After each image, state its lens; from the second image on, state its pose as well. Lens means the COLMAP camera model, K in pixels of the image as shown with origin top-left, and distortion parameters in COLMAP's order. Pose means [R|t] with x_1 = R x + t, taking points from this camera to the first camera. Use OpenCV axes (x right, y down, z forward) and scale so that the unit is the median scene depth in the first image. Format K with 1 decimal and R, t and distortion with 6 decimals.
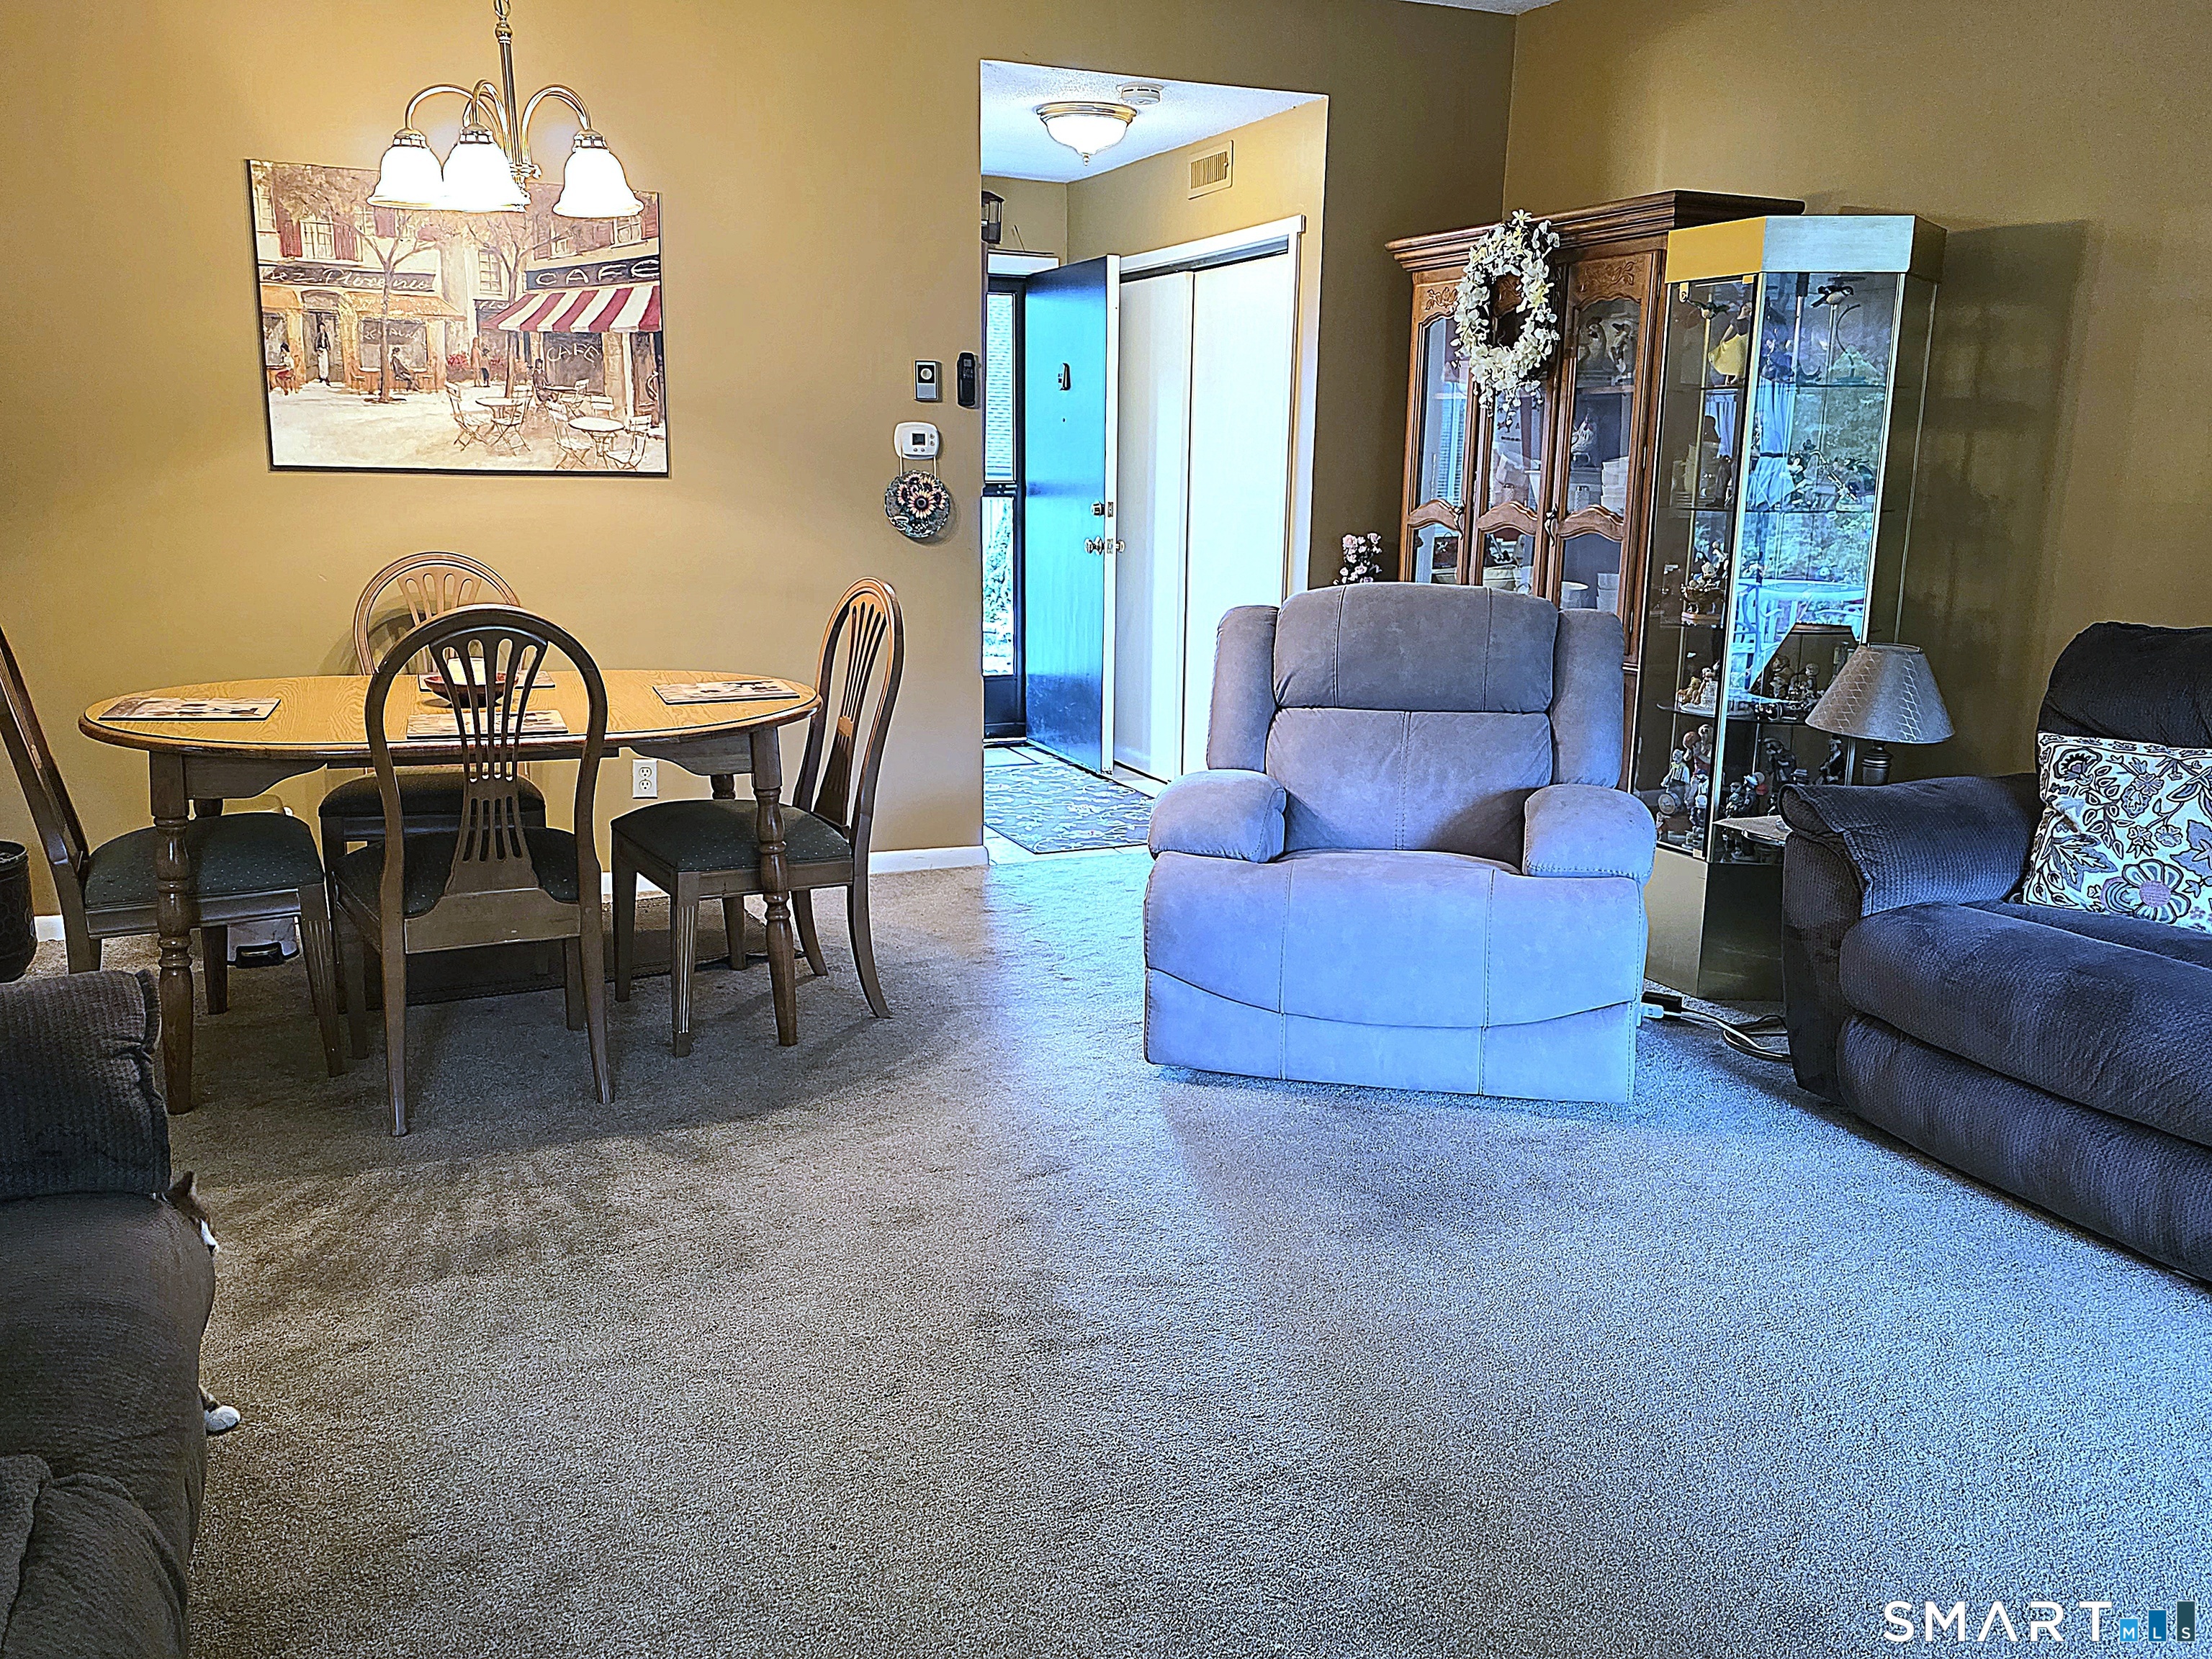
lens RADIAL K [[1756.3, 0, 1106.0], [0, 1756.3, 829.5], [0, 0, 1]] dist [0.082601, -0.104217]
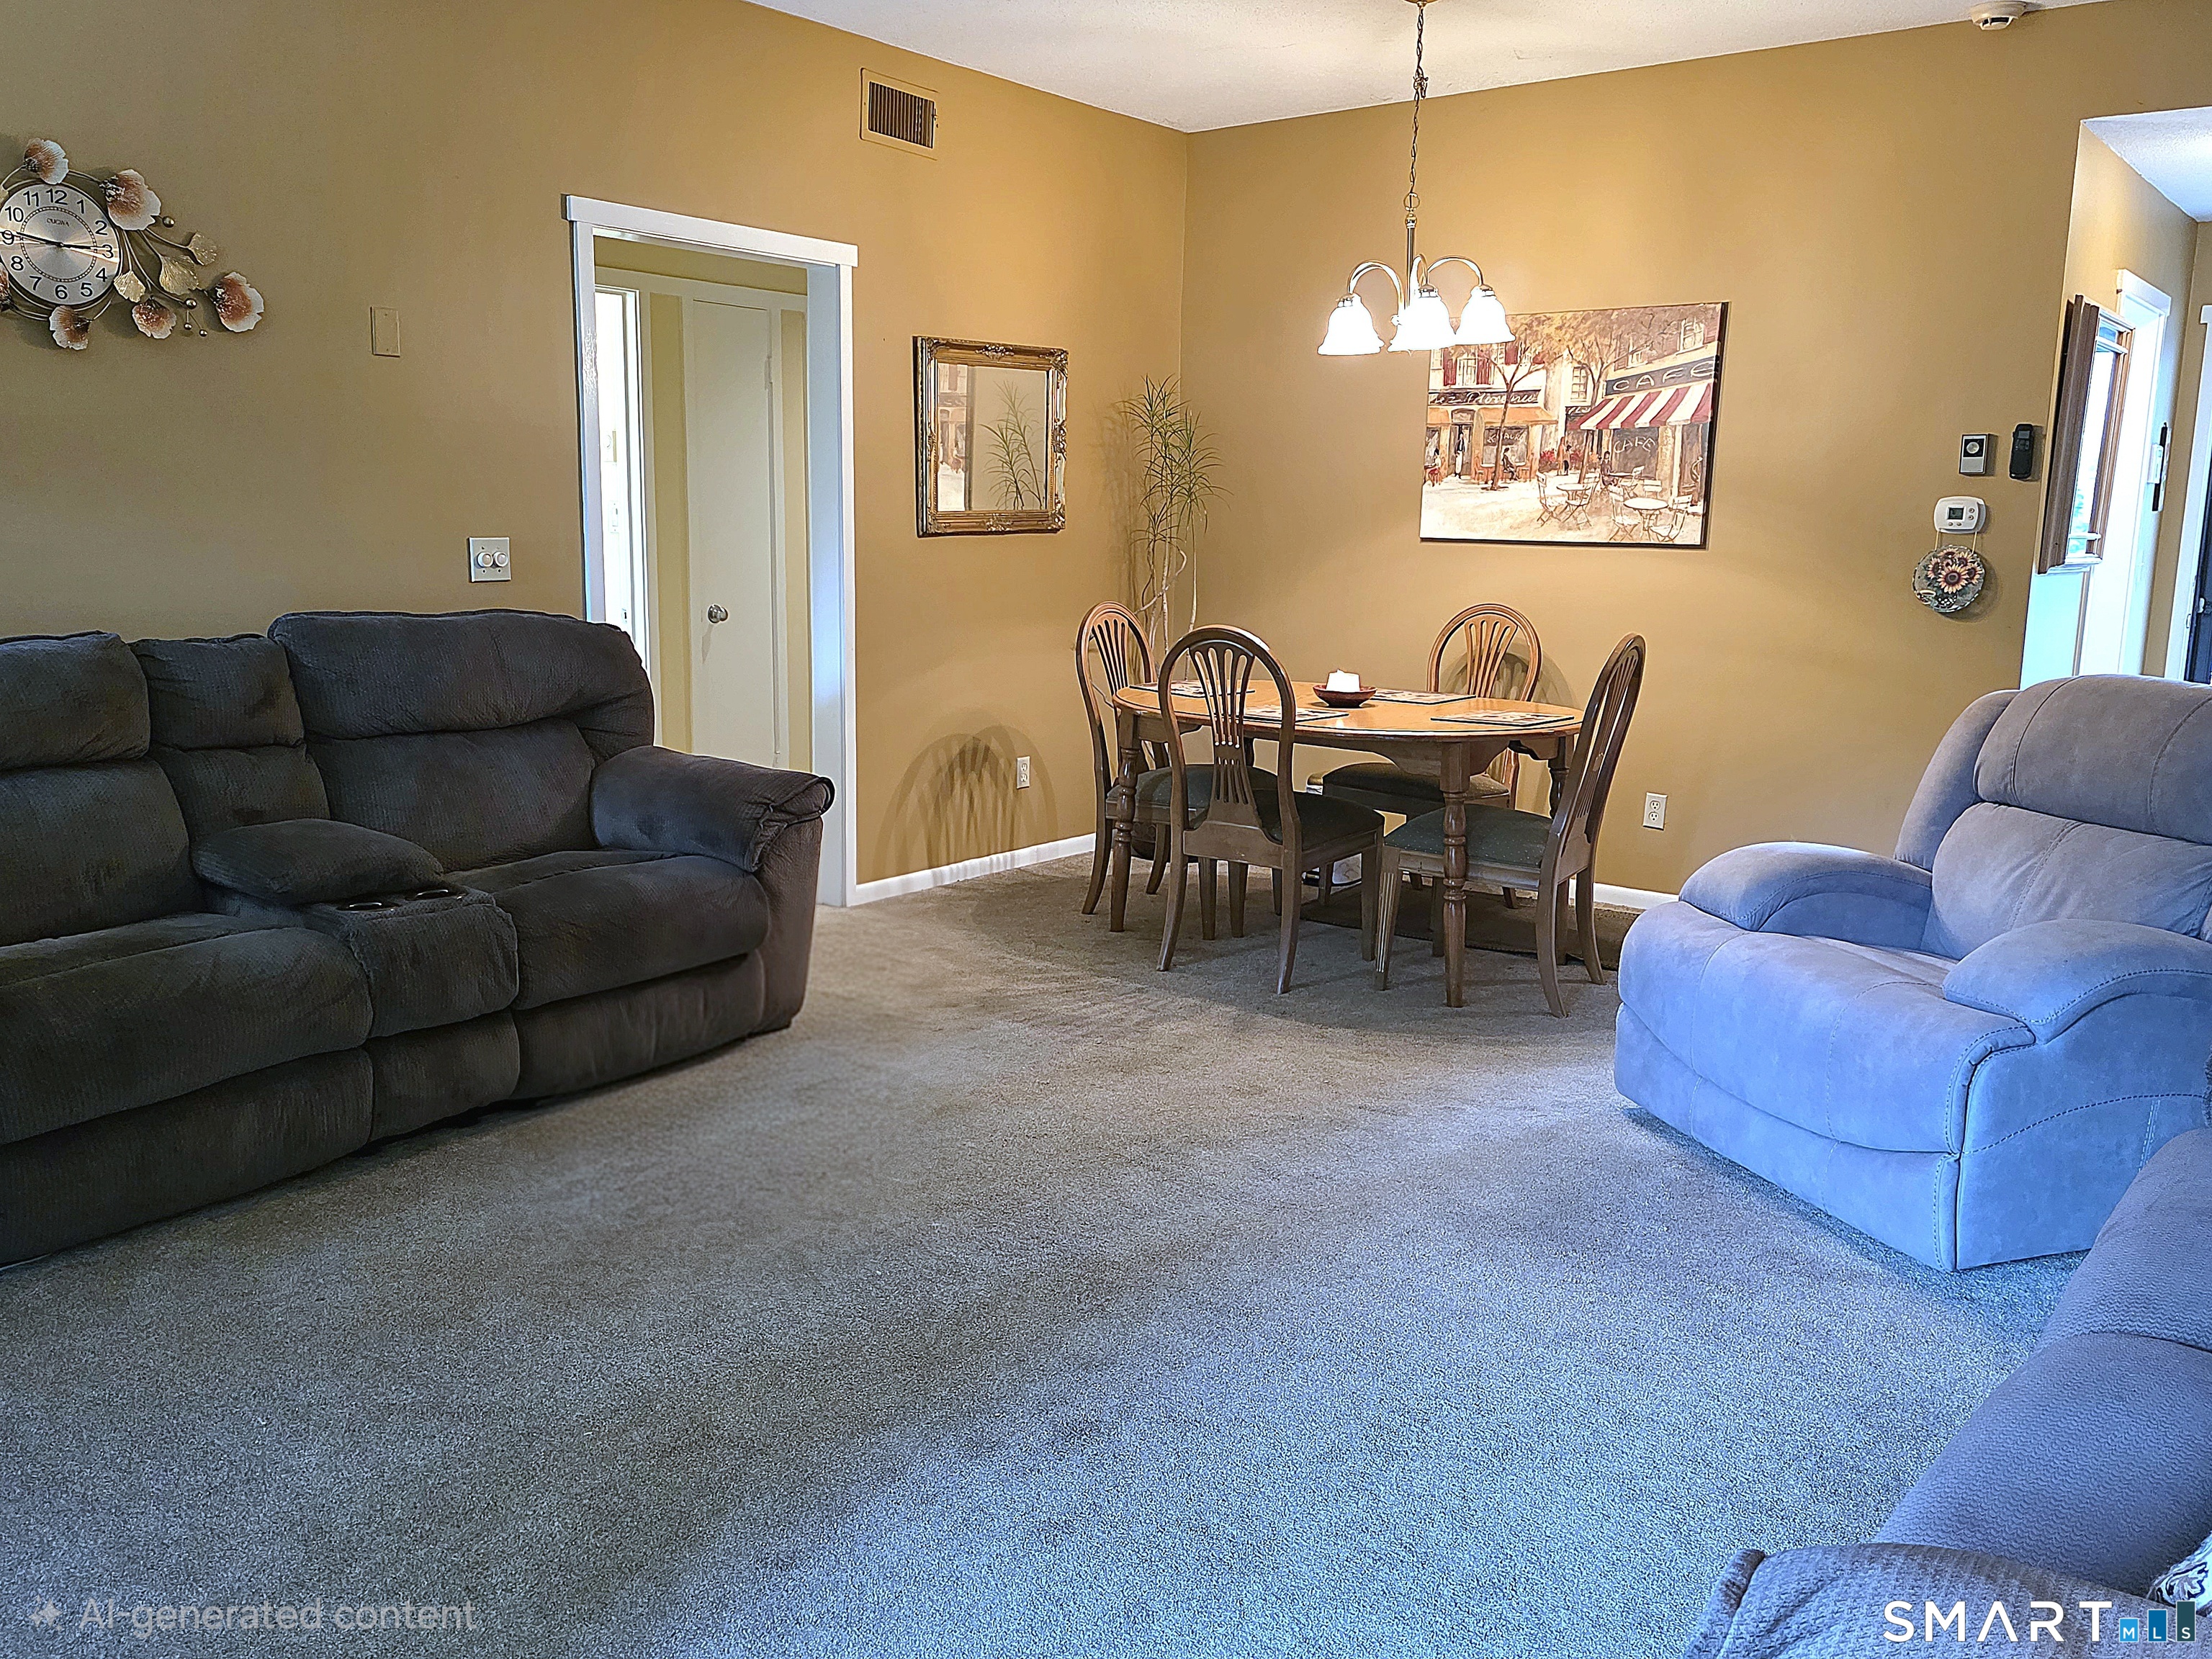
lens RADIAL K [[1745.0, 0, 1106.0], [0, 1745.0, 829.5], [0, 0, 1]] dist [0.072100, -0.059123]
pose [[0.482232, 0.154816, -0.862256, 0.603003], [-0.193108, 0.978836, 0.067748, -0.027164], [0.854495, 0.133838, 0.501922, 0.138586]]
